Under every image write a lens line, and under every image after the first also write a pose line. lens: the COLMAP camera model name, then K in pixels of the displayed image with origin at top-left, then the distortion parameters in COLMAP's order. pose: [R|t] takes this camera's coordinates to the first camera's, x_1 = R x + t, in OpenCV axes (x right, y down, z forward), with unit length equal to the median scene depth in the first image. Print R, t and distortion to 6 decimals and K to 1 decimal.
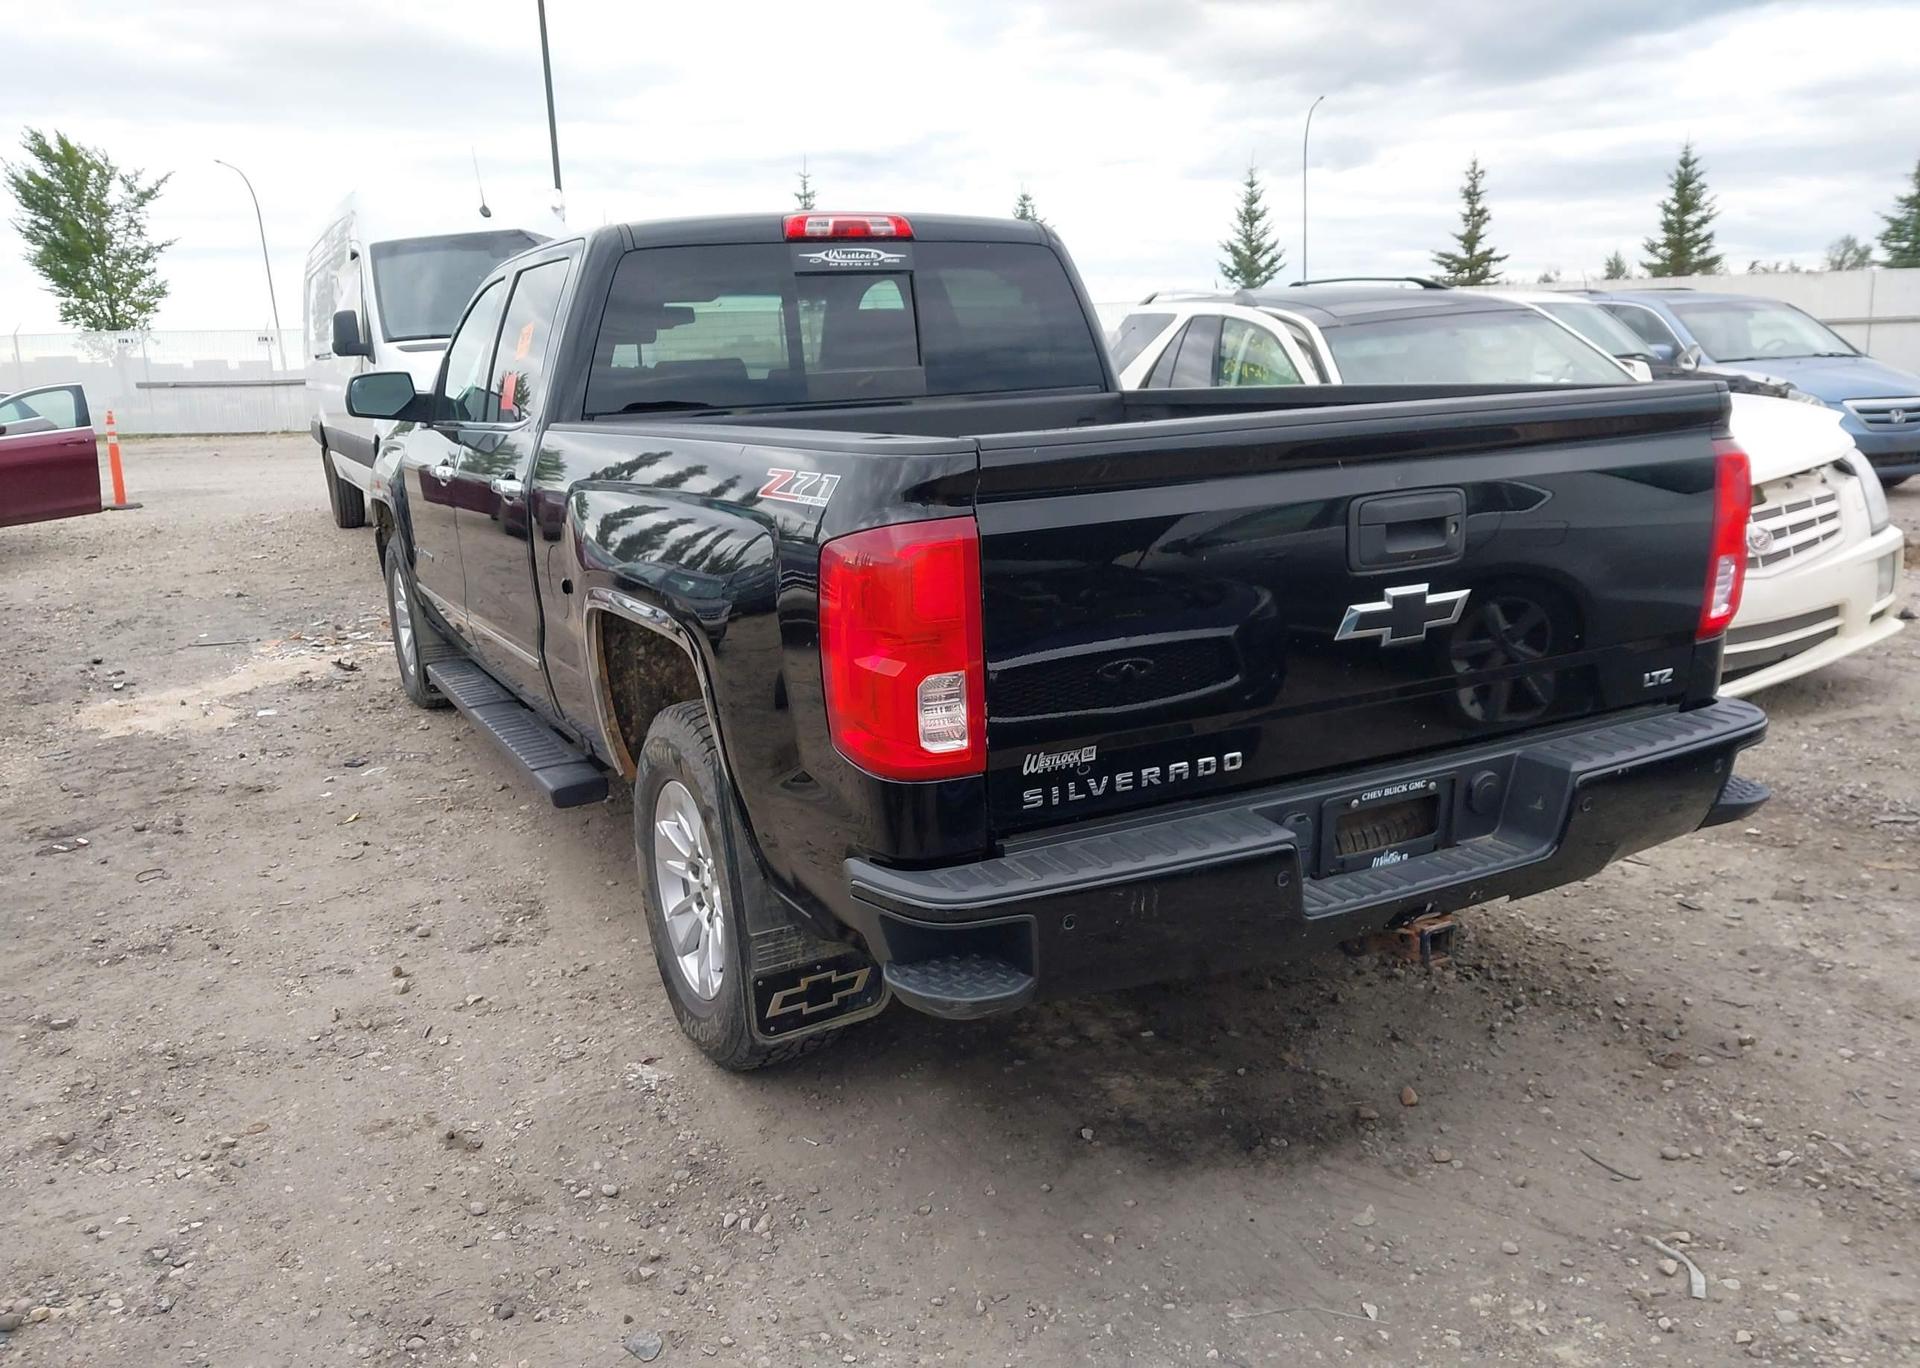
lens RADIAL K [[1487.5, 0, 960.0], [0, 1487.5, 684.0], [0, 0, 1]] dist [0.004243, 0.000364]
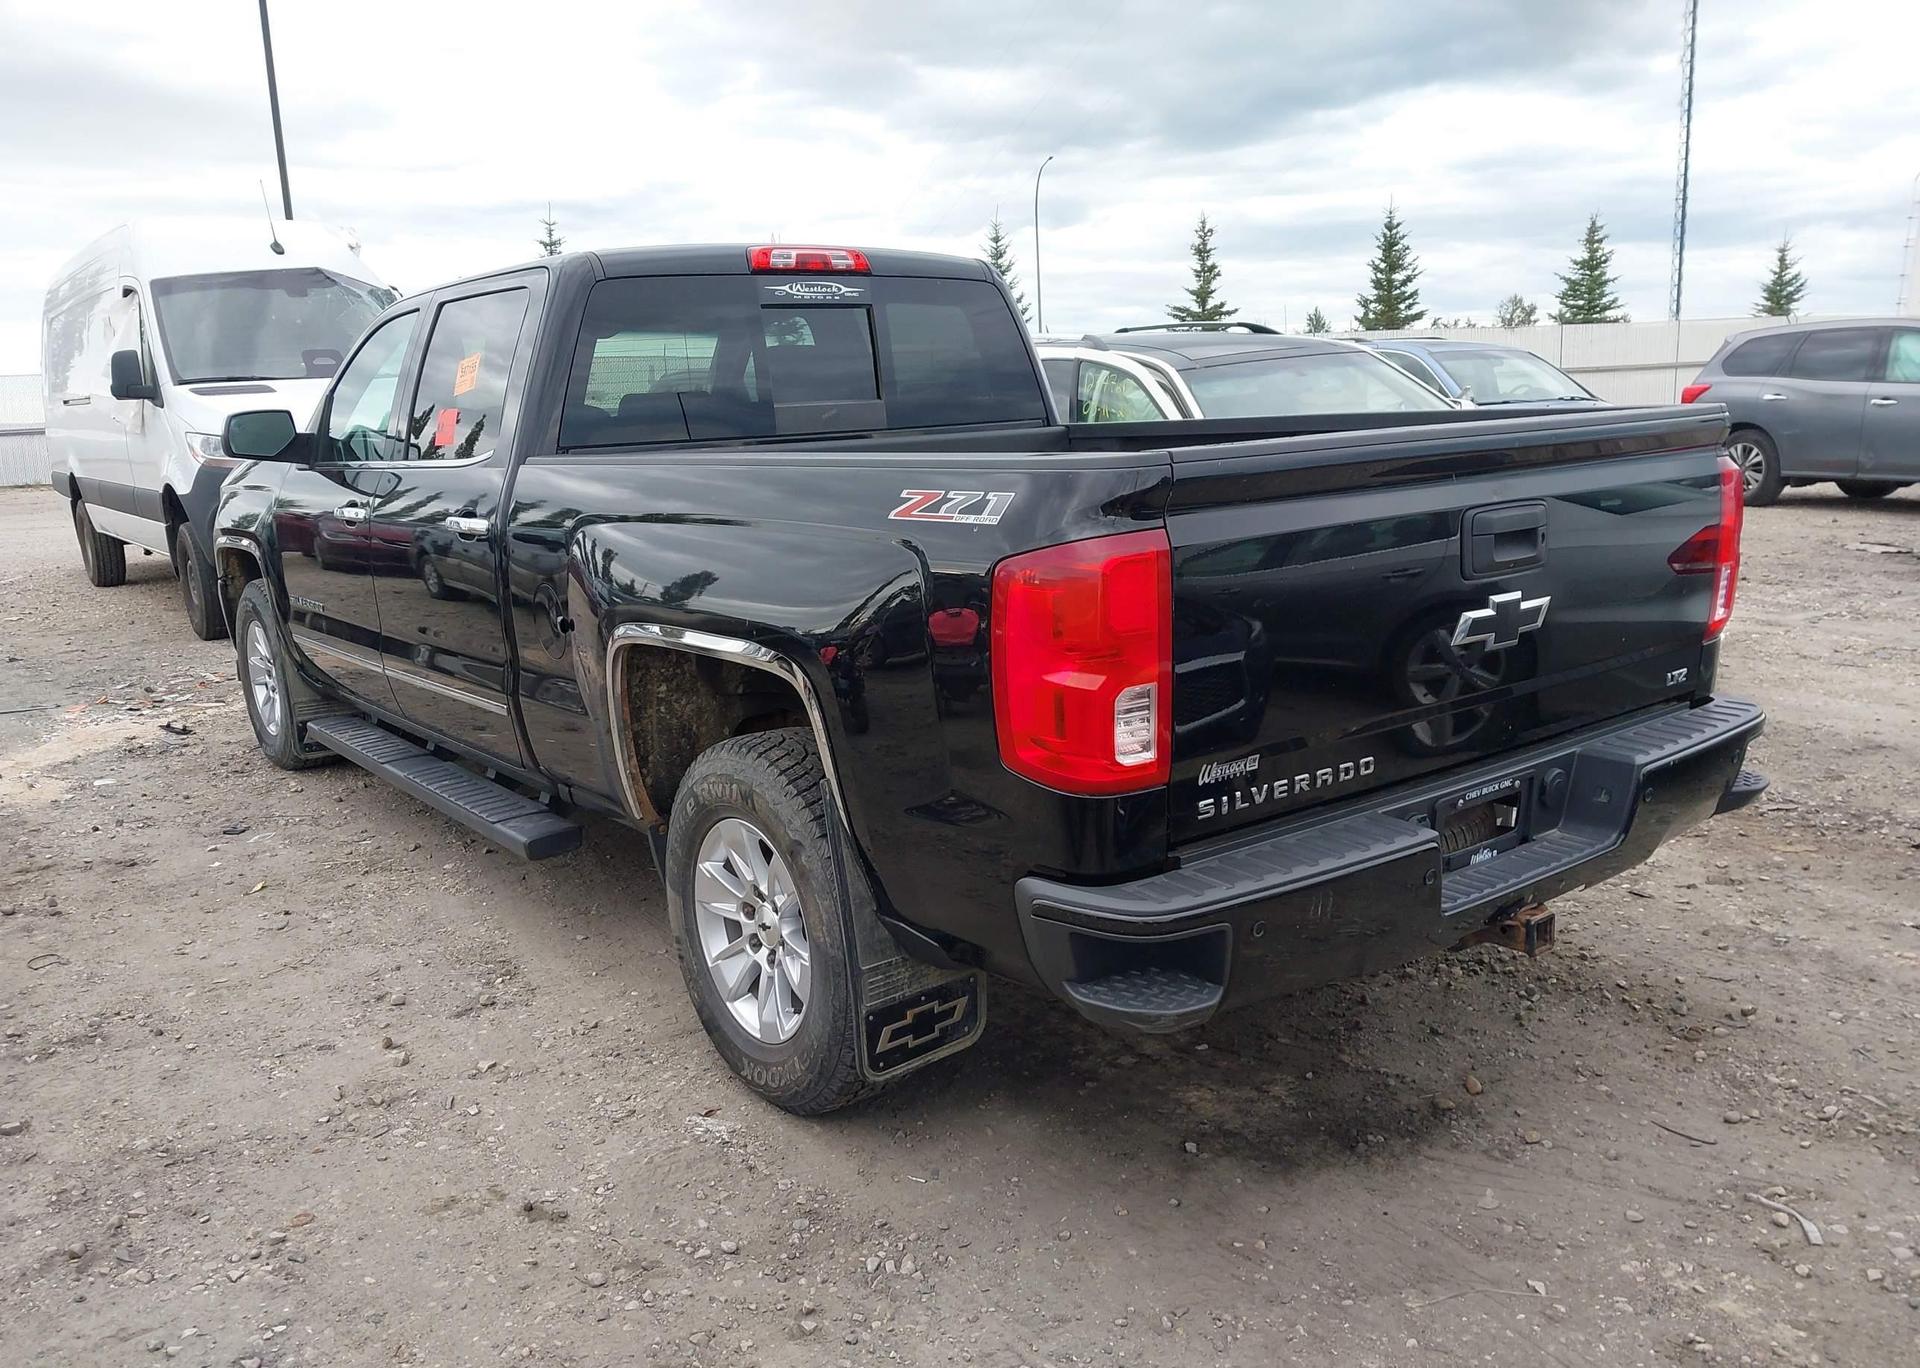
lens RADIAL K [[1482.0, 0, 956.7], [0, 1482.0, 684.1], [0, 0, 1]] dist [0.009025, -0.002392]
pose [[0.985545, -0.033185, 0.166132, -0.219855], [0.038409, 0.998860, -0.028334, 0.011260], [-0.165003, 0.034305, 0.985696, 0.023721]]
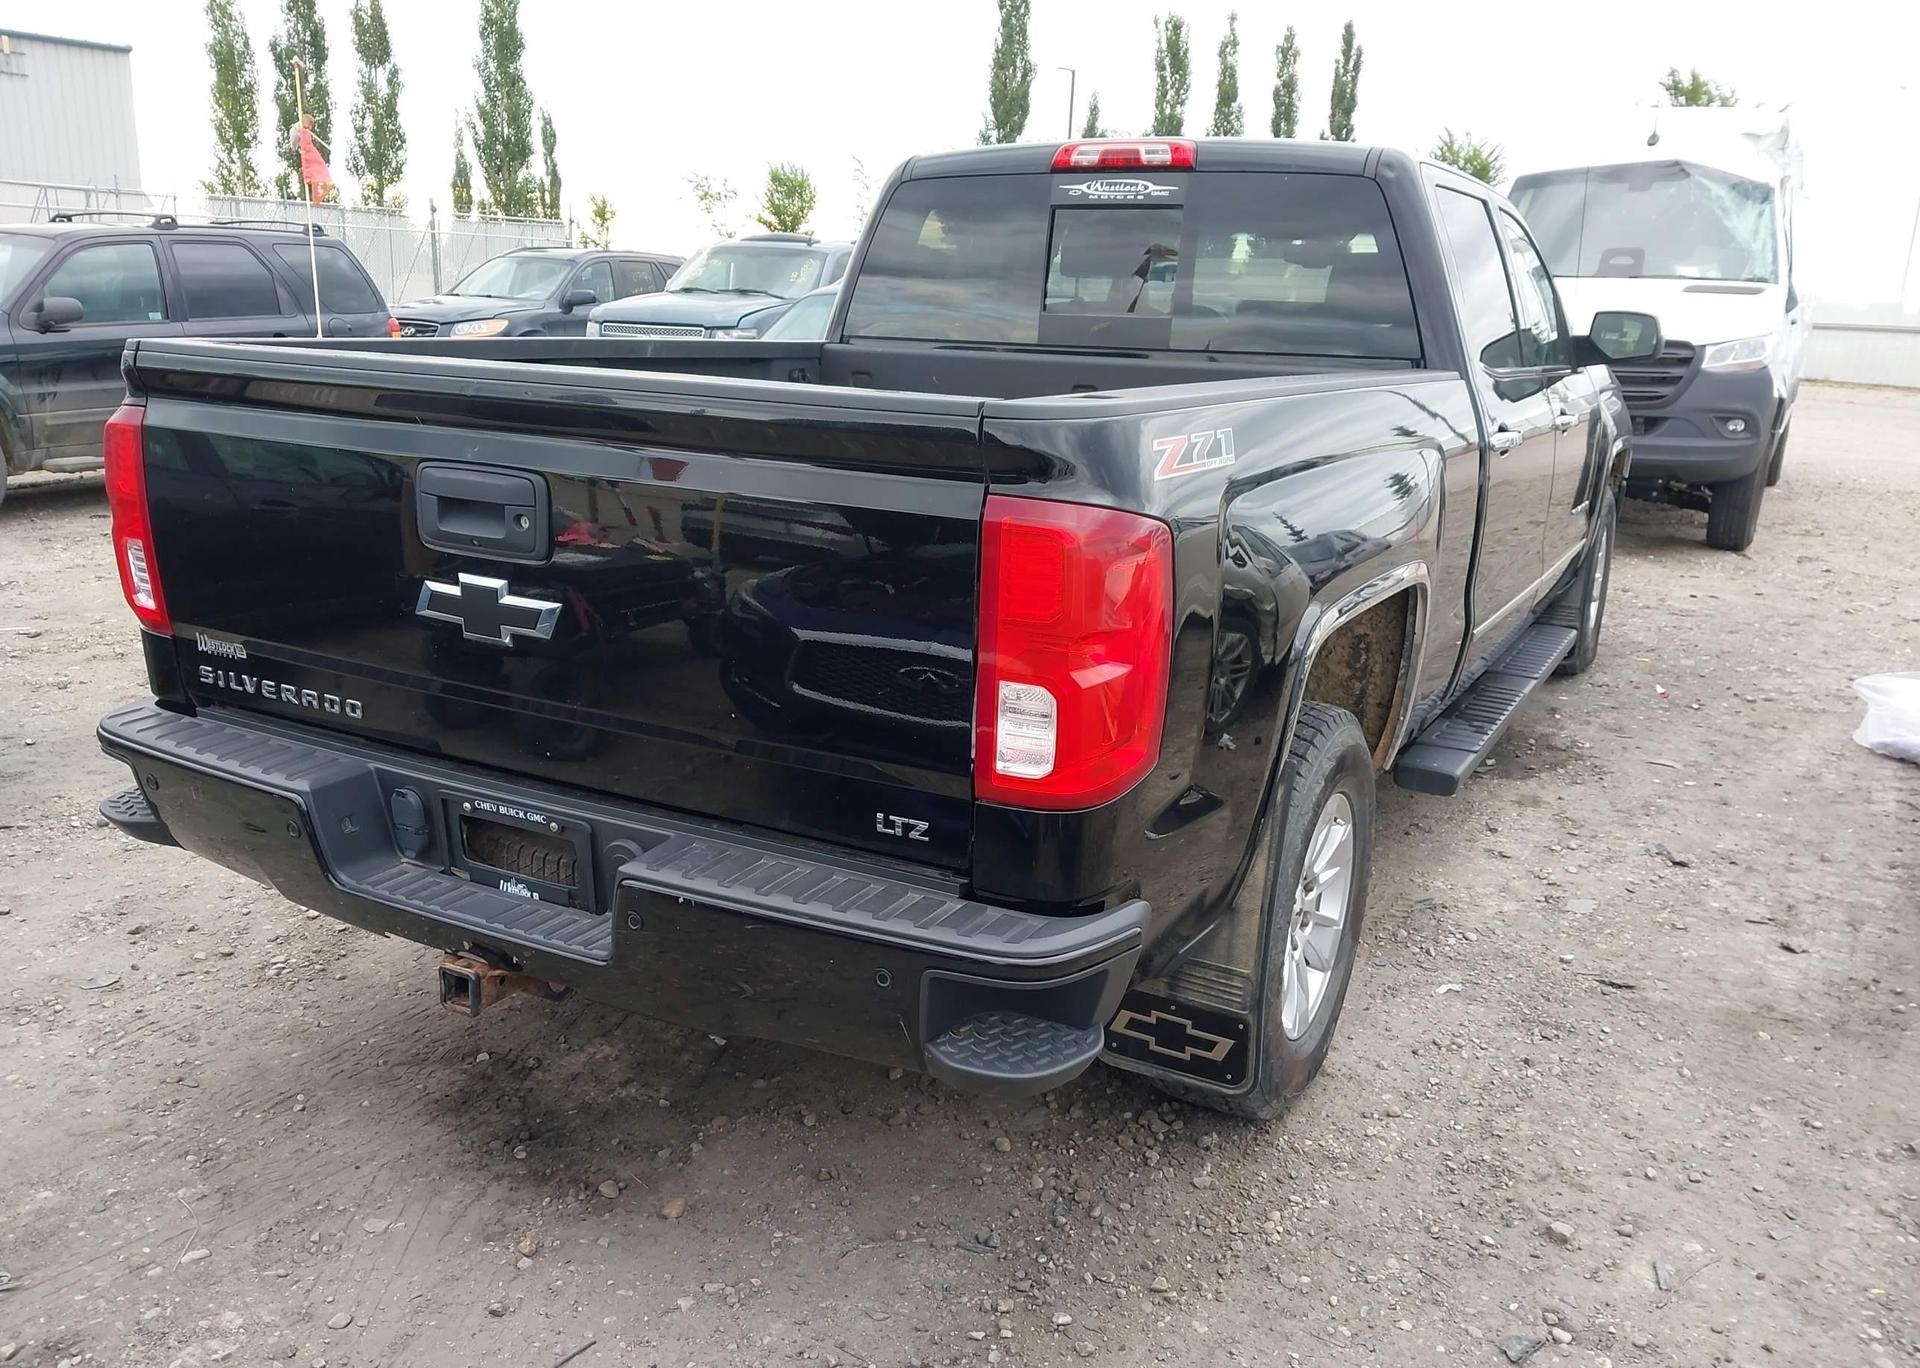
lens RADIAL K [[1515.0, 0, 1000.3], [0, 1515.0, 694.7], [0, 0, 1]] dist [0.000354, 0.002035]
pose [[0.567706, 0.266059, -0.779052, 0.988152], [-0.233161, 0.959550, 0.157795, -0.175714], [0.789523, 0.092063, 0.606777, 0.600454]]
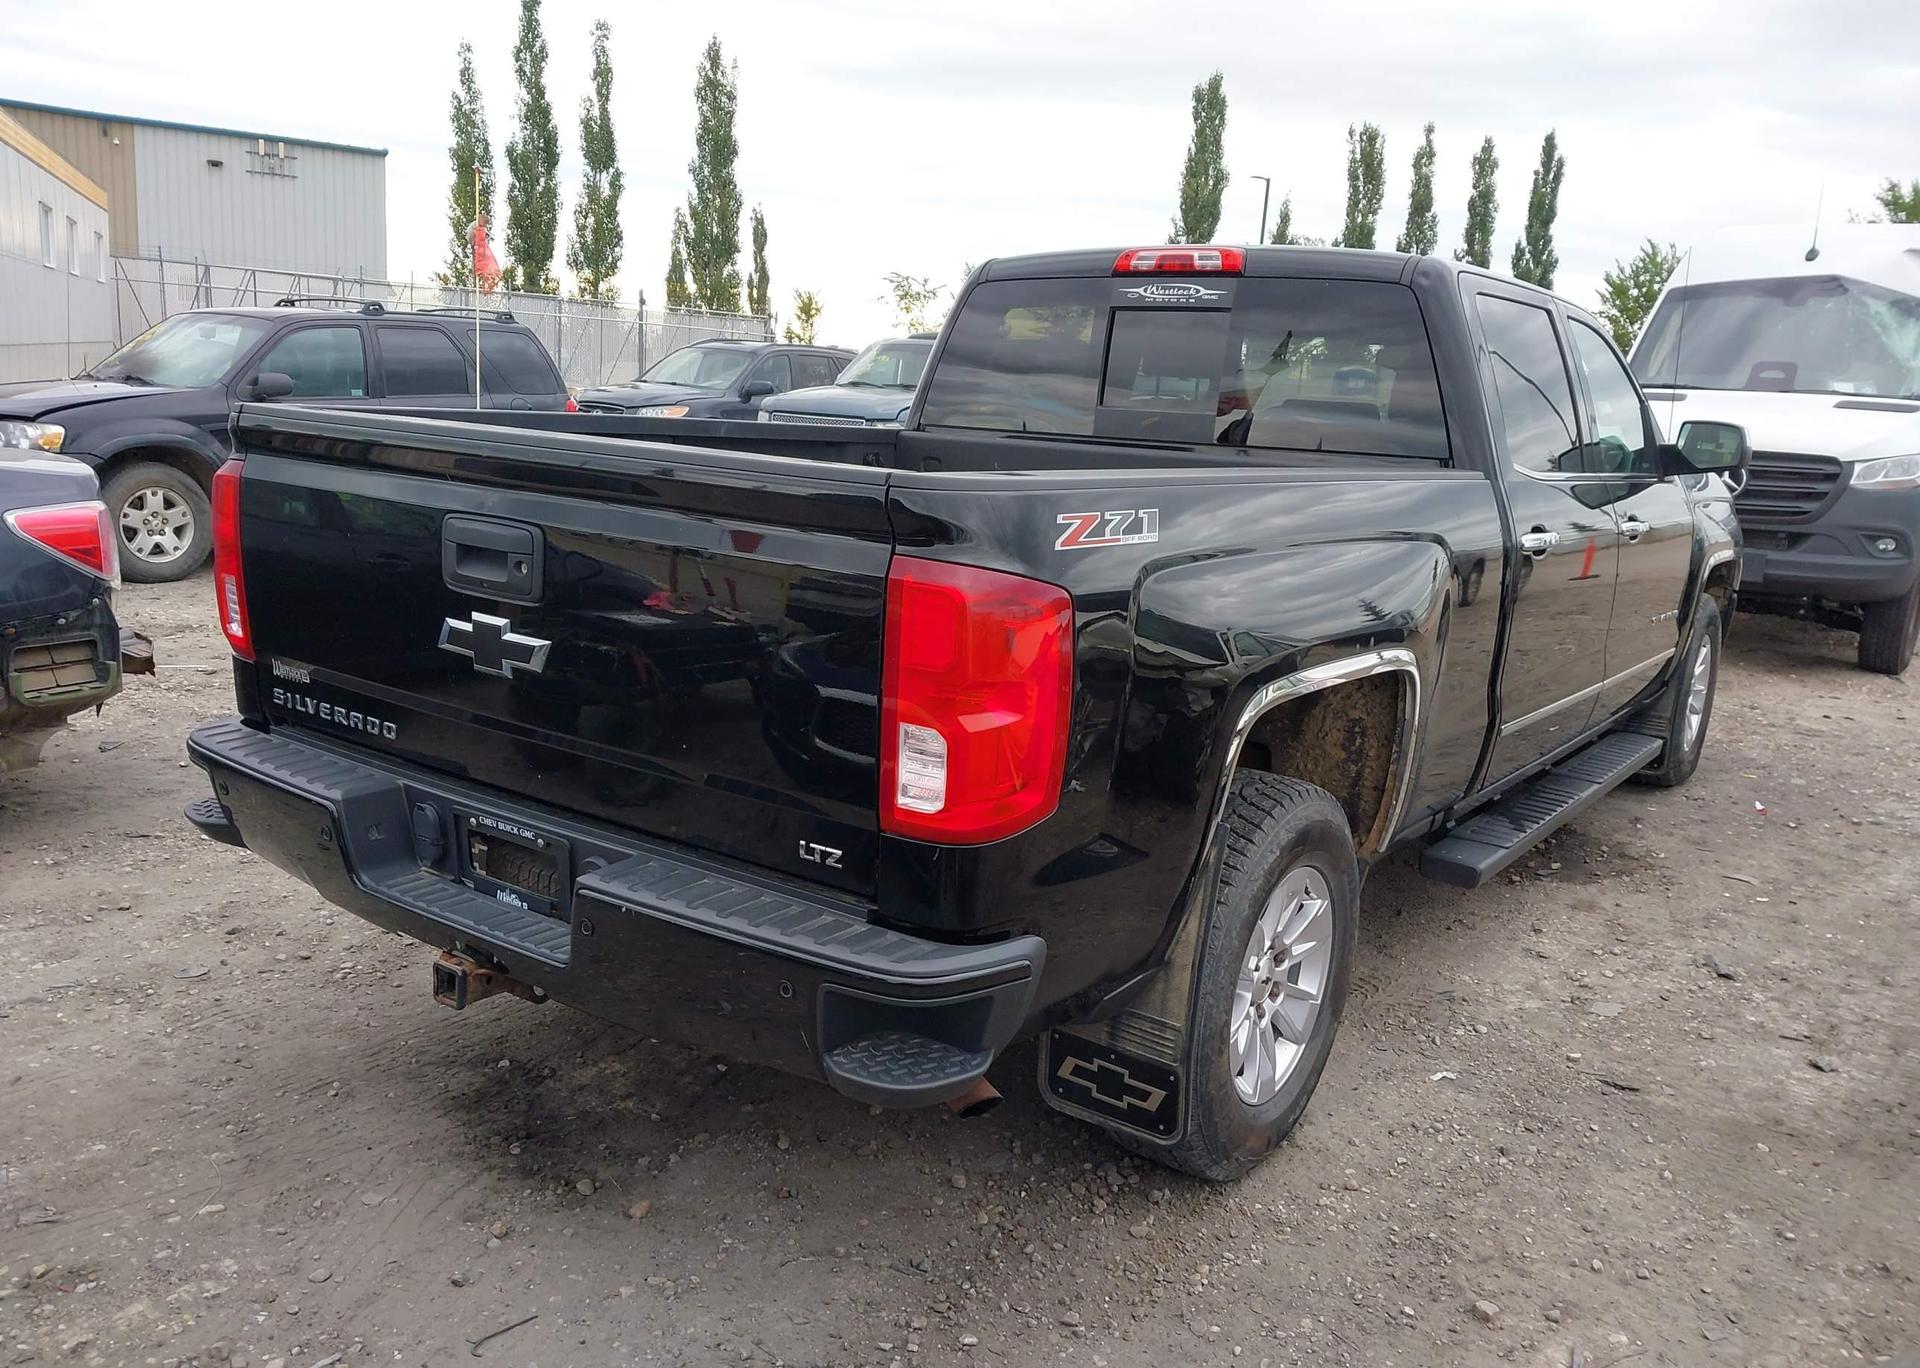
lens RADIAL K [[1515.0, 0, 1000.3], [0, 1515.0, 694.7], [0, 0, 1]] dist [0.000354, 0.002035]
pose [[0.460427, 0.242204, -0.854016, 1.108014], [-0.266775, 0.955339, 0.127113, -0.195082], [0.846663, 0.169304, 0.504479, 0.668090]]
